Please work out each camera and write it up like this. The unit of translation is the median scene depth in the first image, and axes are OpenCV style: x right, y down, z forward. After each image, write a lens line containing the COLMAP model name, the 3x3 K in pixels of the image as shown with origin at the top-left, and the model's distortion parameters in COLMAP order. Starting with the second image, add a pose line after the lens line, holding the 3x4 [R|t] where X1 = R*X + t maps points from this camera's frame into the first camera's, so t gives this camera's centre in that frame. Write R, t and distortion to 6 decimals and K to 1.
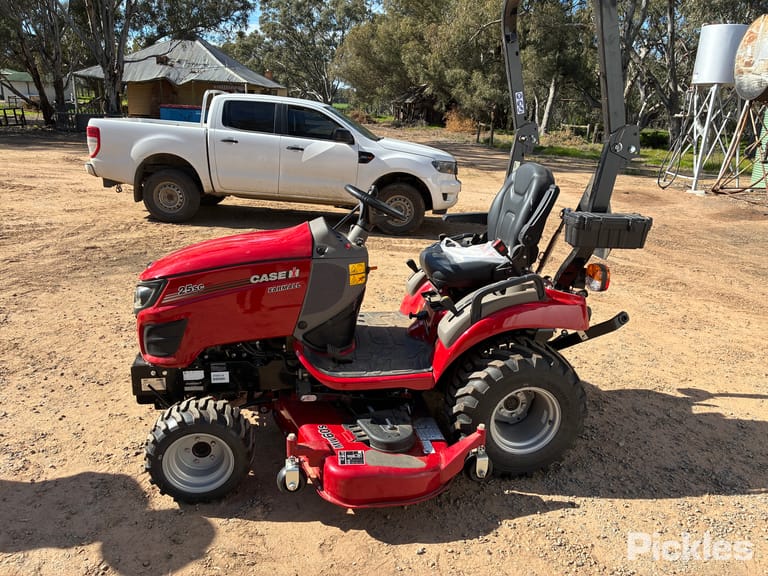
lens RADIAL K [[583.9, 0, 387.8], [0, 583.9, 282.1], [0, 0, 1]] dist [0.047989, -0.073622]
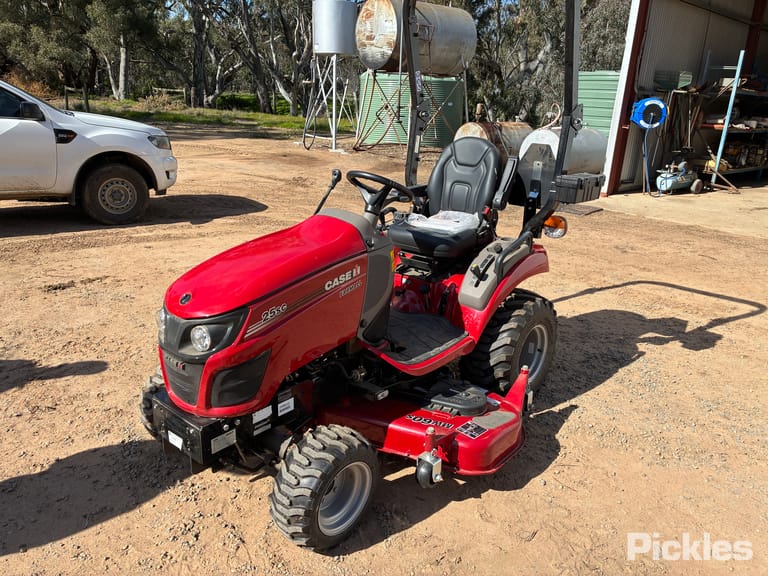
lens RADIAL K [[583.9, 0, 387.8], [0, 583.9, 282.1], [0, 0, 1]] dist [0.047989, -0.073622]
pose [[0.771577, -0.204840, 0.602254, -0.226629], [0.169372, 0.978715, 0.115892, -0.032172], [-0.613174, 0.012585, 0.789847, 0.076748]]
